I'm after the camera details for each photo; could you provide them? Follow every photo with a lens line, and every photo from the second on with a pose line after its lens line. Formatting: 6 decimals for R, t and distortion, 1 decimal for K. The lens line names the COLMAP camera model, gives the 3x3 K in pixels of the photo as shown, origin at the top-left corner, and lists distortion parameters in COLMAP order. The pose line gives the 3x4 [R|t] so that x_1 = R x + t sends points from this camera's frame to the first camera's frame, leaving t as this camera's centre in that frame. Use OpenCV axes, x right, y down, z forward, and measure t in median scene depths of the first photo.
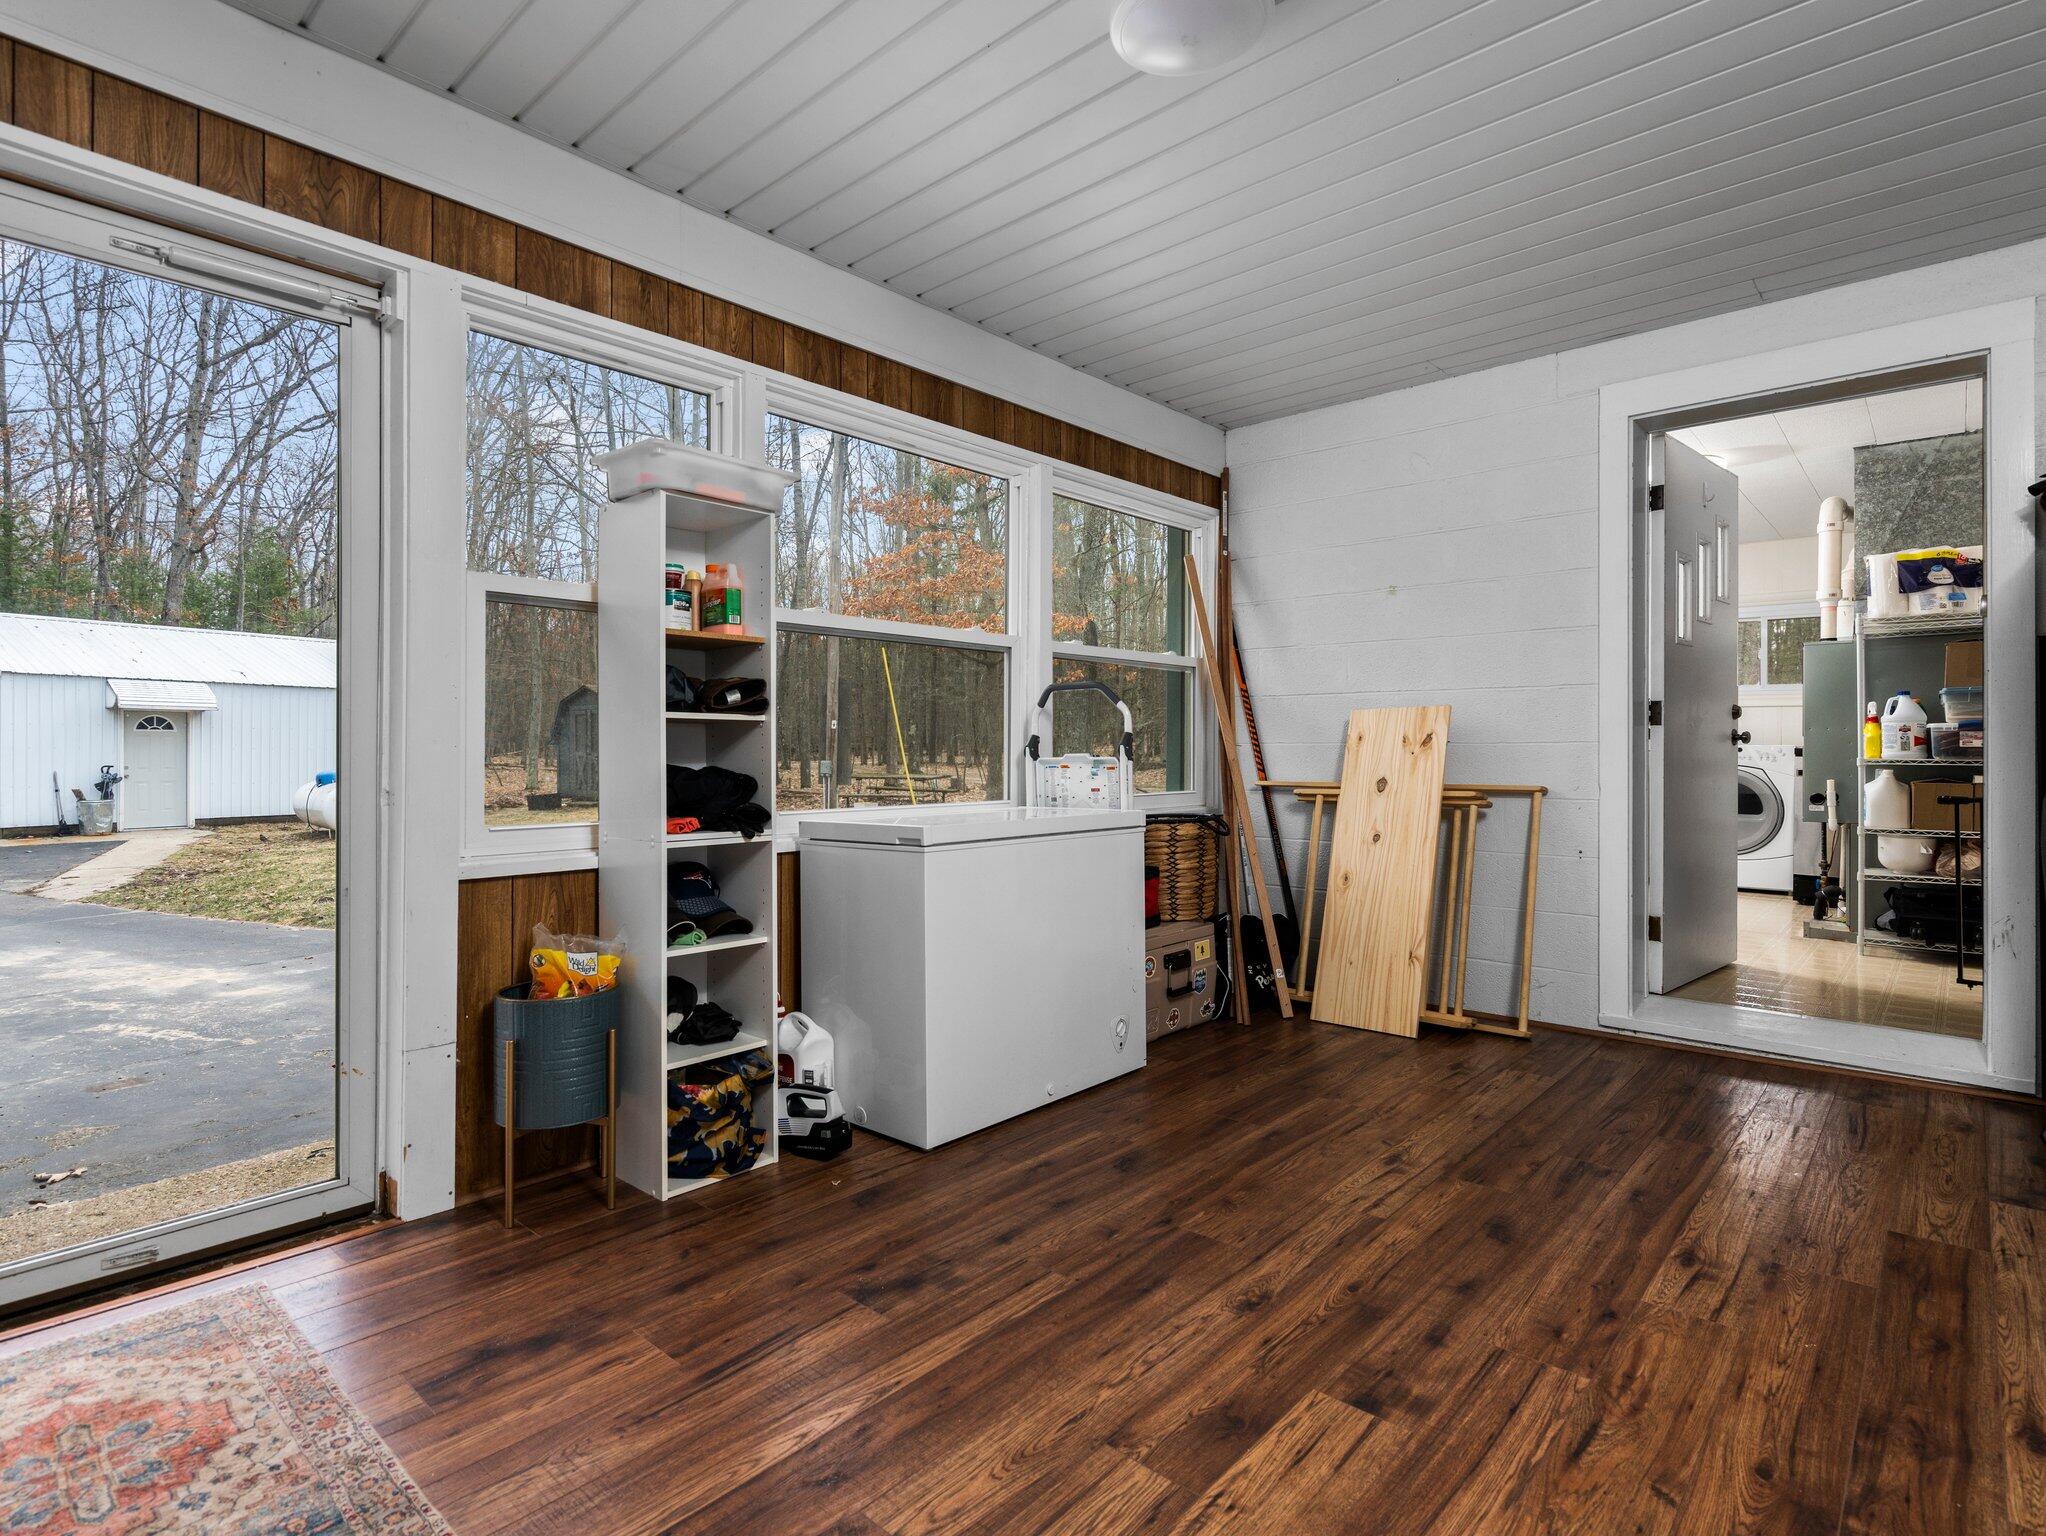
lens RADIAL K [[1072.1, 0, 1016.9], [0, 1072.1, 767.8], [0, 0, 1]] dist [-0.002211, 0.001382]
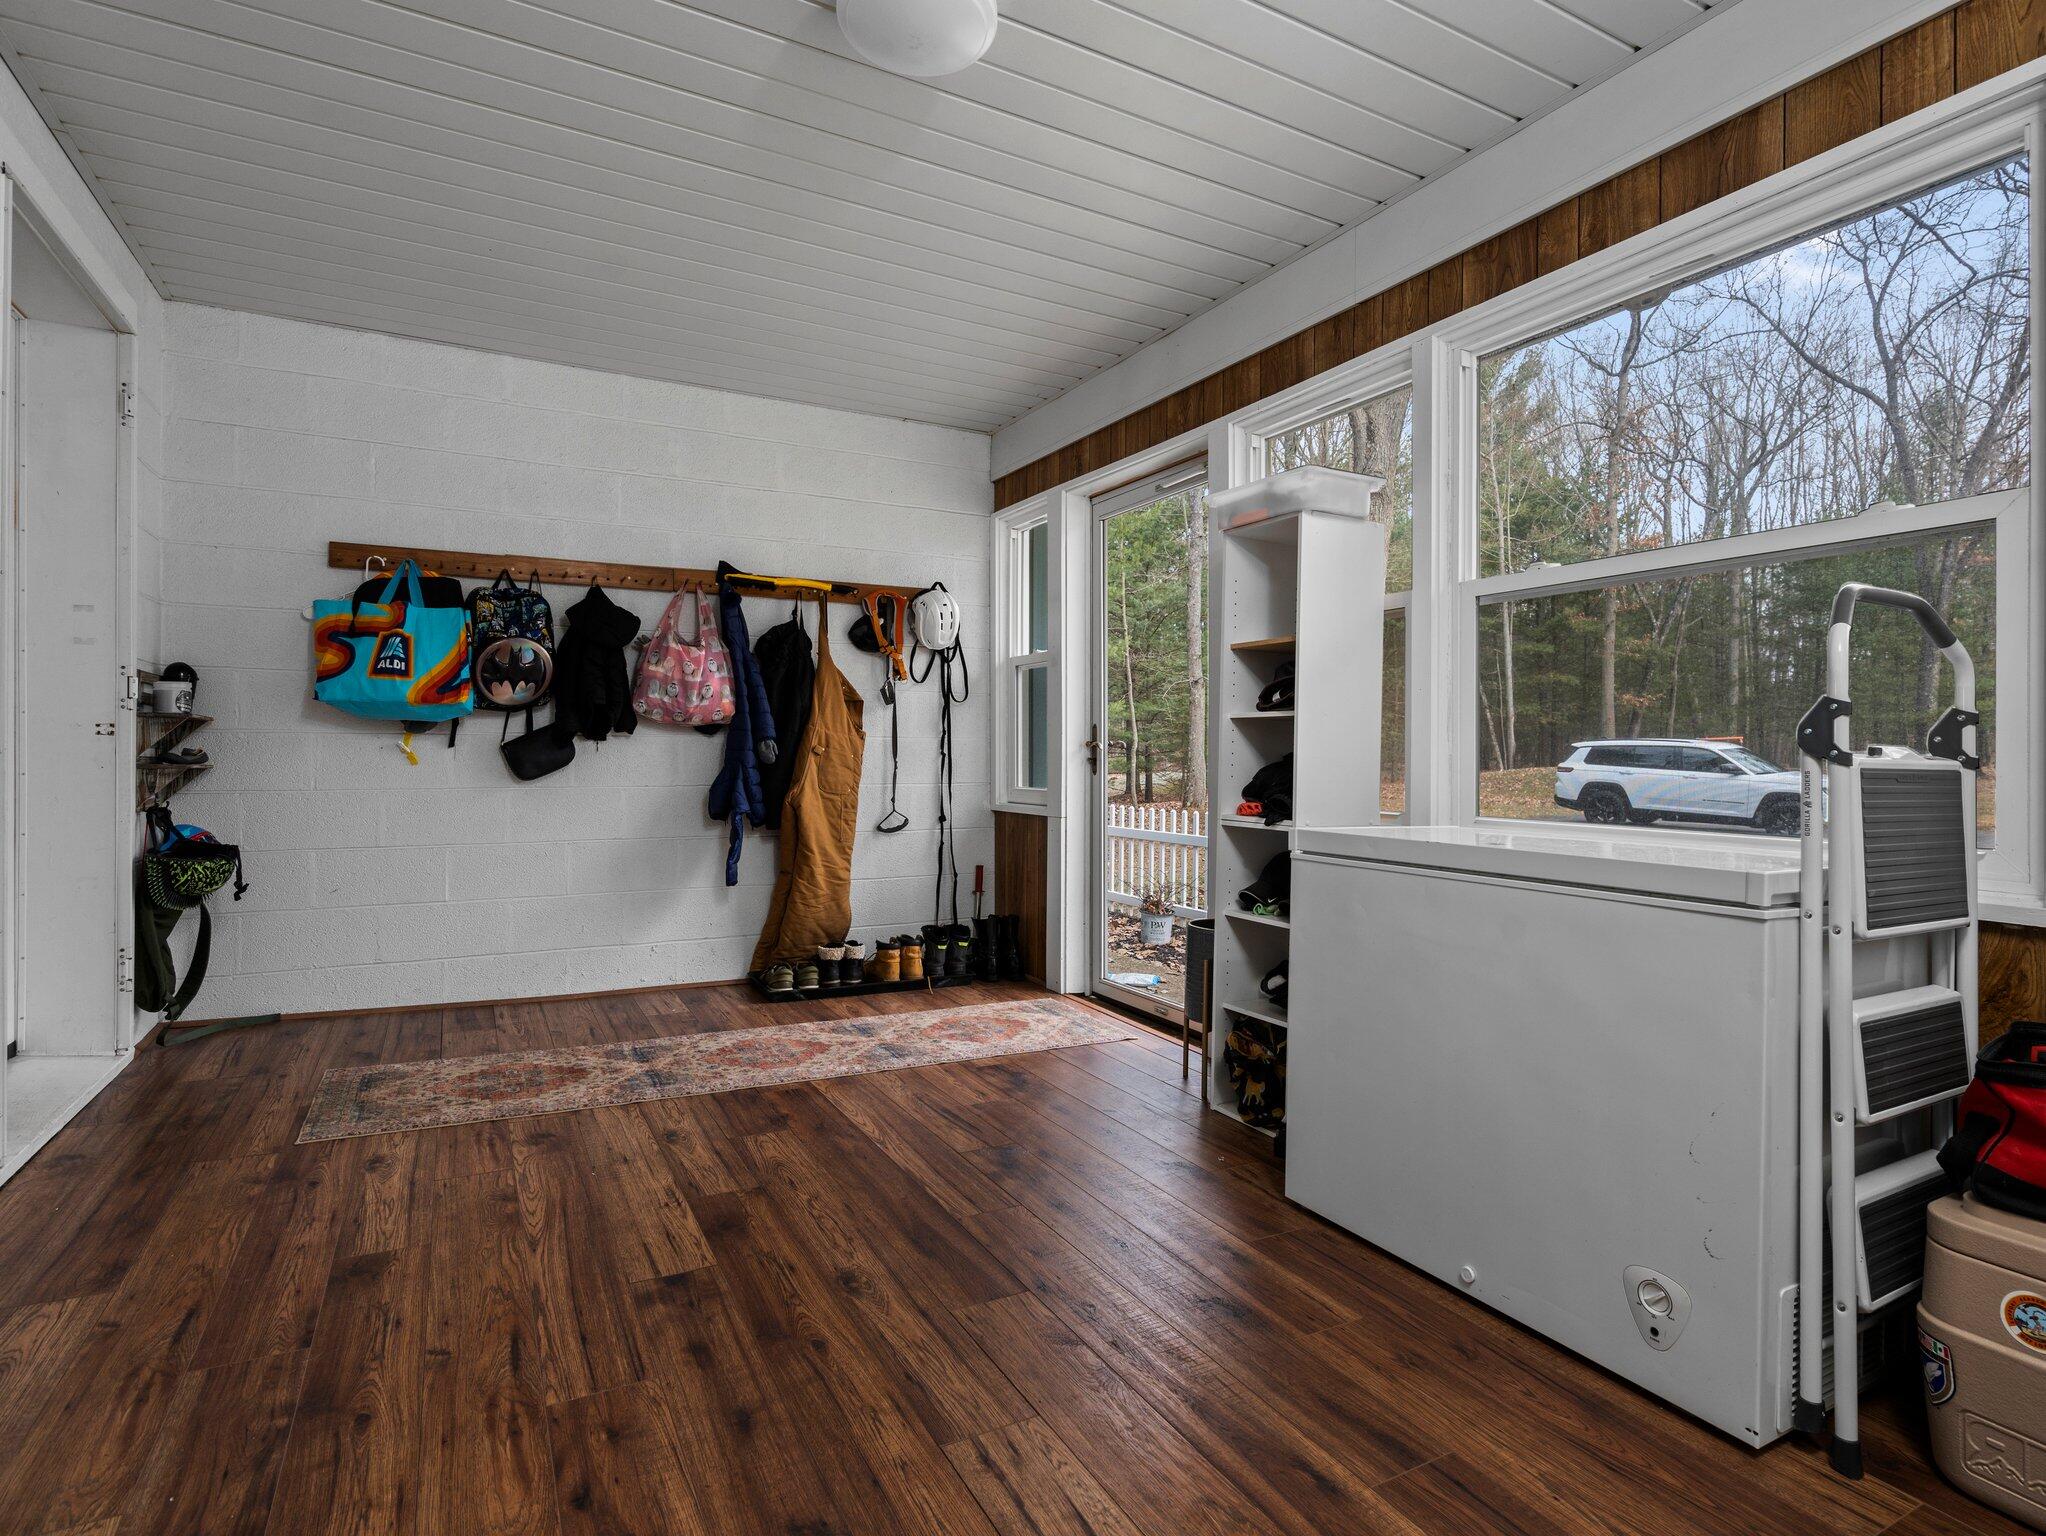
lens RADIAL K [[1072.1, 0, 1016.9], [0, 1072.1, 767.8], [0, 0, 1]] dist [-0.002211, 0.001382]
pose [[-0.357545, 0.006535, -0.933873, 1.118836], [-0.024419, 0.999568, 0.016344, -0.004812], [0.933576, 0.028648, -0.357231, 1.514955]]
